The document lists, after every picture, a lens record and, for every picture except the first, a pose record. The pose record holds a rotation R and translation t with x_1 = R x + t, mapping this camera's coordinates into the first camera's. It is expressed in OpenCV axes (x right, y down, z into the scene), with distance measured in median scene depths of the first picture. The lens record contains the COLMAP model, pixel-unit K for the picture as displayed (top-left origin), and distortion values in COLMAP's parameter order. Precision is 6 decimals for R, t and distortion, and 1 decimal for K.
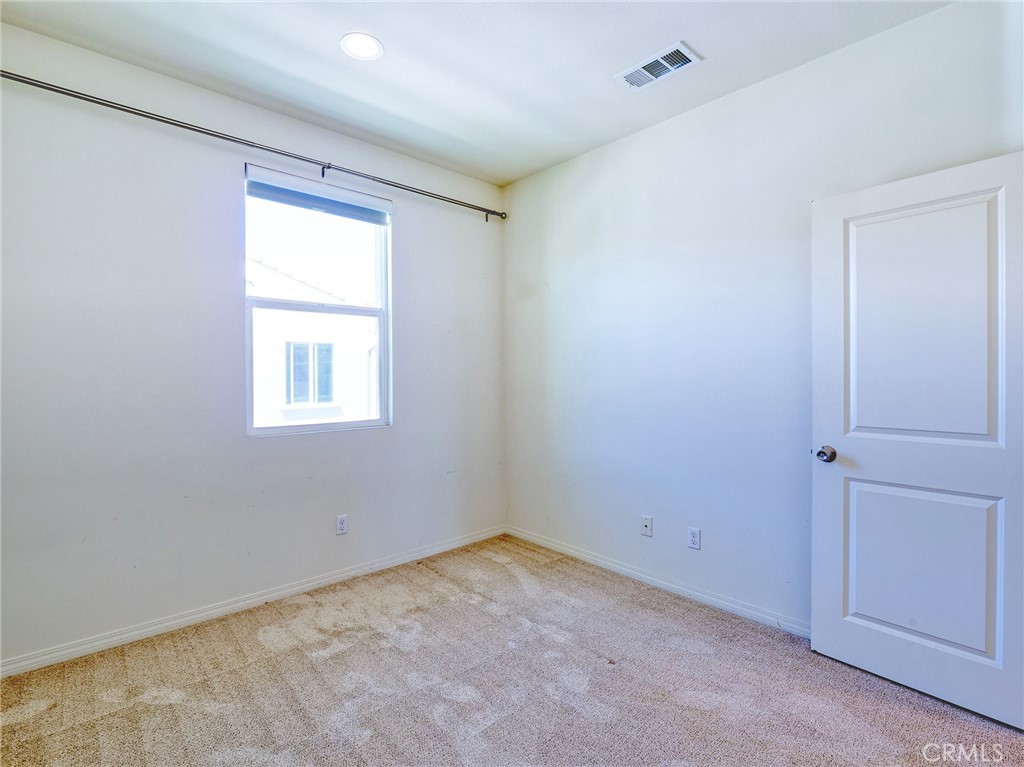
lens RADIAL K [[496.7, 0, 509.0], [0, 496.7, 388.1], [0, 0, 1]] dist [-0.006122, -0.000144]
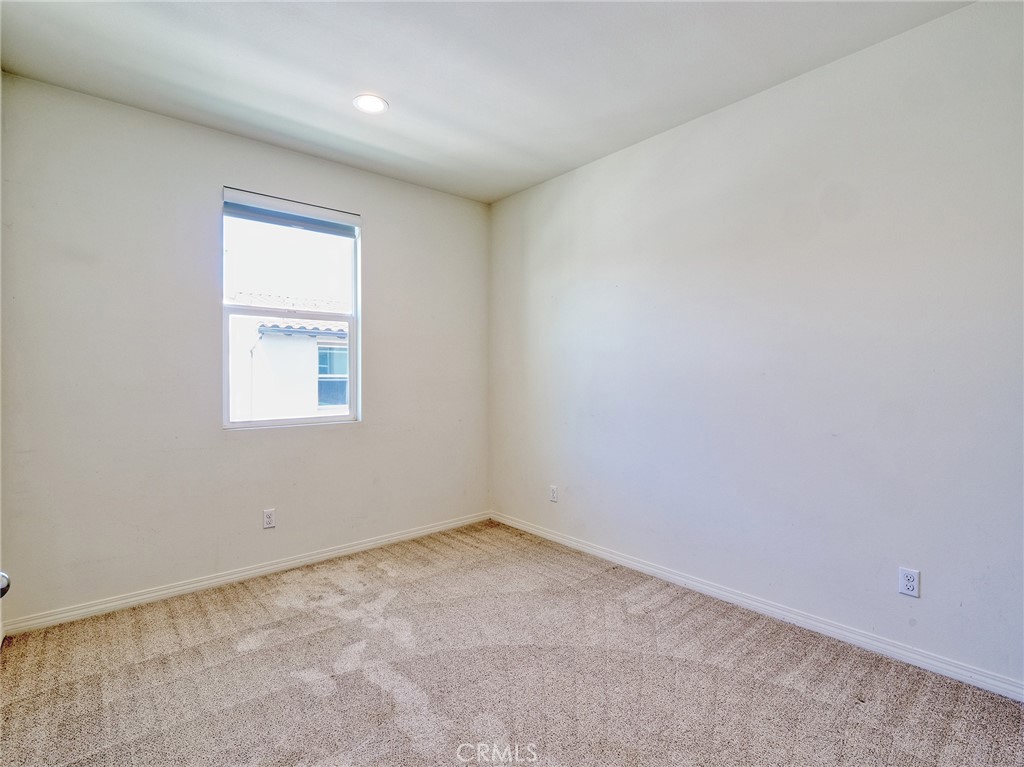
lens RADIAL K [[393.5, 0, 511.1], [0, 393.5, 376.4], [0, 0, 1]] dist [-0.002668, -0.000070]
pose [[0.991749, 0.004842, -0.128100, 0.207404], [-0.007849, 0.999705, -0.022975, -0.005754], [0.127951, 0.023791, 0.991495, 0.184748]]
